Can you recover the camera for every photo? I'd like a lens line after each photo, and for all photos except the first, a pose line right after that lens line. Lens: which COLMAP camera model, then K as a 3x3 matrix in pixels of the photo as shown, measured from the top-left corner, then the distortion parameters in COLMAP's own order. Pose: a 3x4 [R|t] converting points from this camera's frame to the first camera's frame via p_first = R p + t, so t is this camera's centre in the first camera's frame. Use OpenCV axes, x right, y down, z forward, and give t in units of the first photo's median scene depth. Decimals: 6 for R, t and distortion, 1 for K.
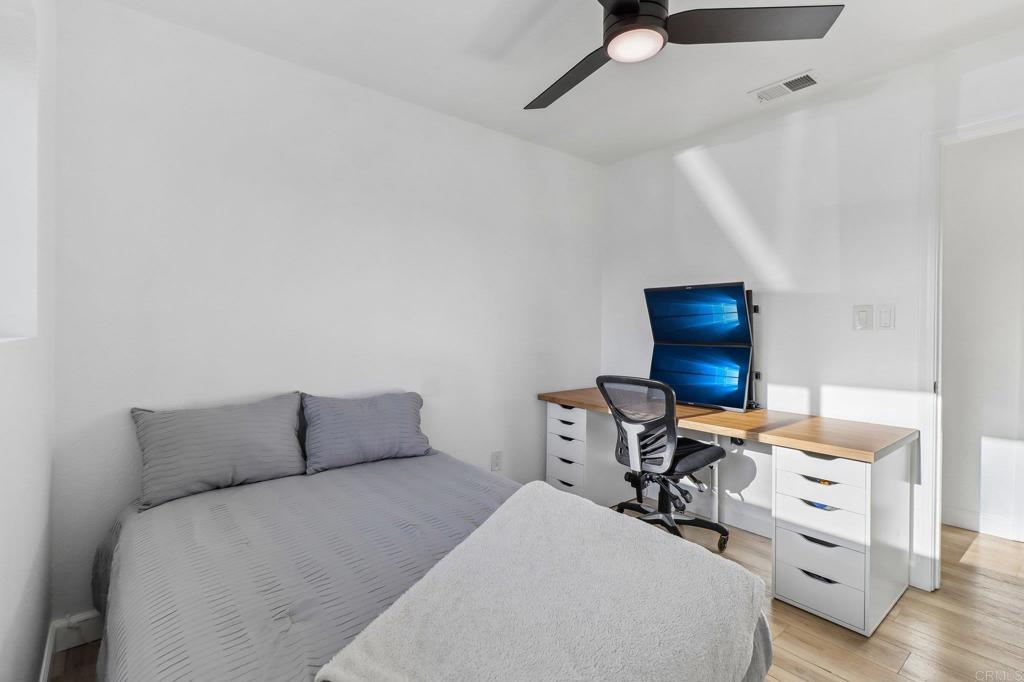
lens RADIAL K [[479.2, 0, 515.7], [0, 479.2, 329.5], [0, 0, 1]] dist [0.010538, -0.013288]
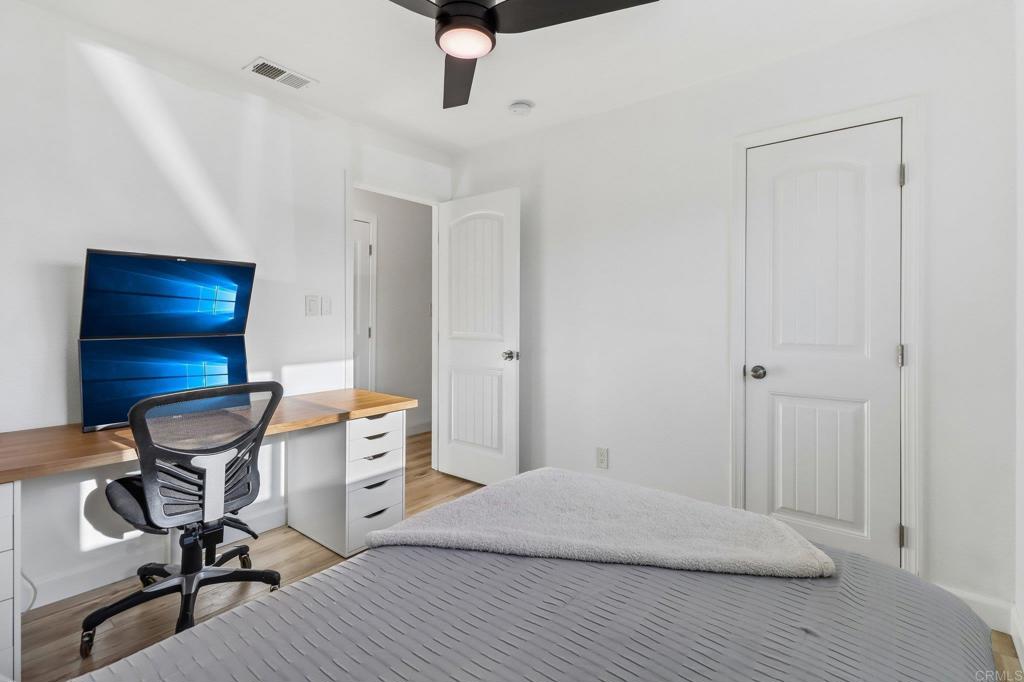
lens RADIAL K [[479.9, 0, 517.1], [0, 479.9, 318.8], [0, 0, 1]] dist [0.008729, -0.000568]
pose [[-0.216534, -0.016143, 0.976142, -0.493600], [-0.002374, 0.999869, 0.016009, -0.009758], [-0.976272, 0.001149, -0.216544, 0.675884]]
